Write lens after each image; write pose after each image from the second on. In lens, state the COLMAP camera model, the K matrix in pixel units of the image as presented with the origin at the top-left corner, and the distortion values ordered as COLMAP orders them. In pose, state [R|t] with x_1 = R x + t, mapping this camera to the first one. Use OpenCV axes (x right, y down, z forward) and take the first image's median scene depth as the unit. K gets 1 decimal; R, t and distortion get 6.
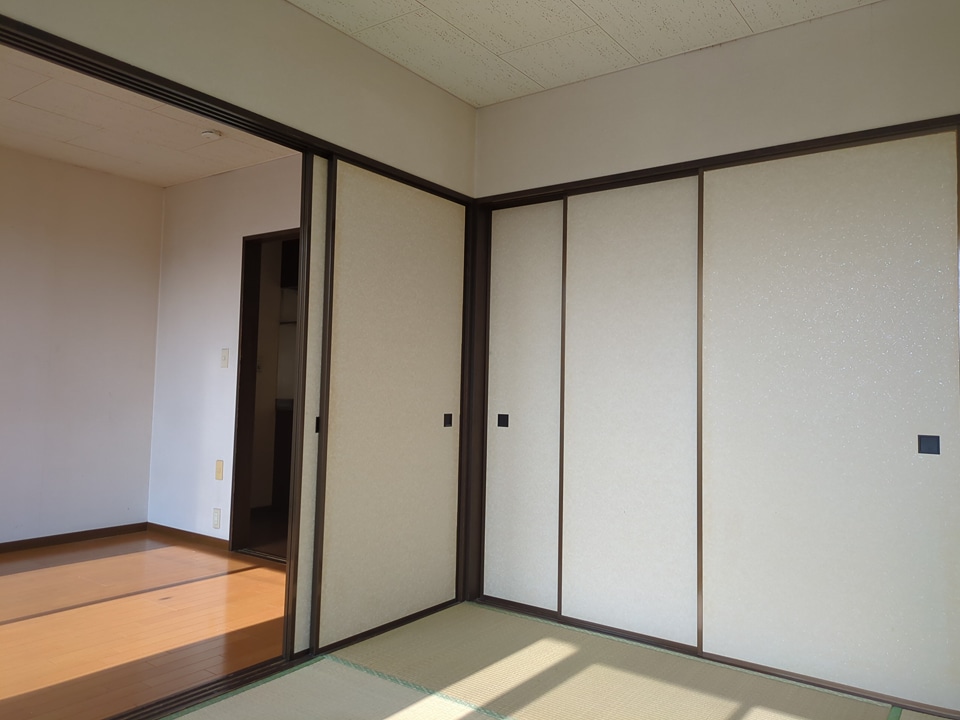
lens RADIAL K [[749.2, 0, 451.4], [0, 749.2, 358.3], [0, 0, 1]] dist [0.069847, -0.000984]
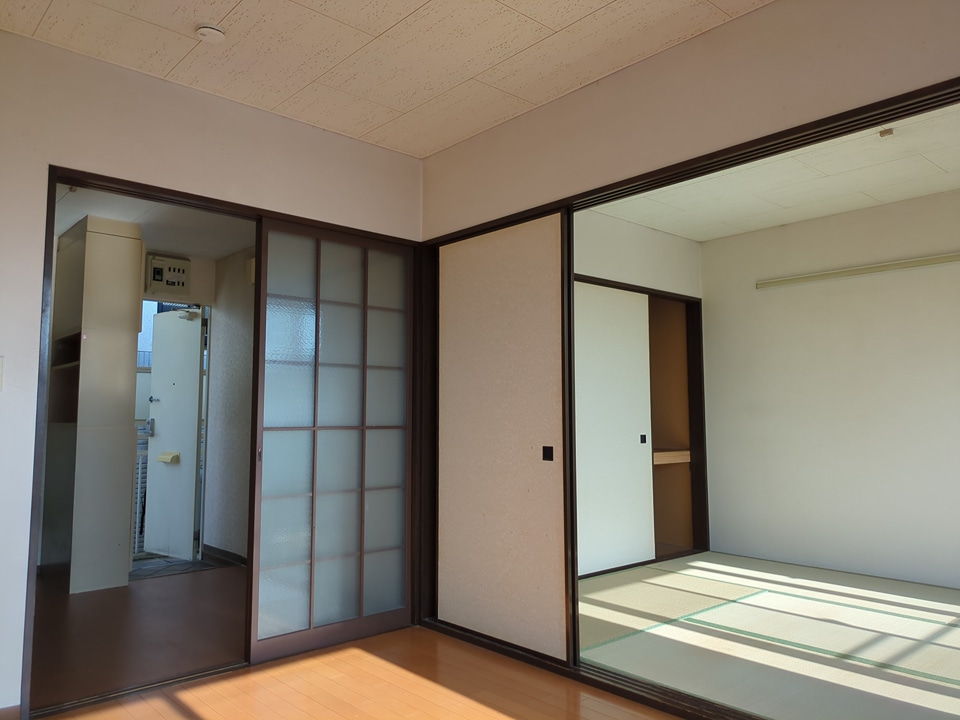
lens RADIAL K [[737.8, 0, 480.0], [0, 737.8, 360.0], [0, 0, 1]] dist [0.010324, 0.008354]
pose [[0.182962, 0.051385, 0.981776, -1.110134], [-0.033466, 0.998380, -0.046017, 0.004973], [-0.982550, -0.024437, 0.184385, 0.795837]]
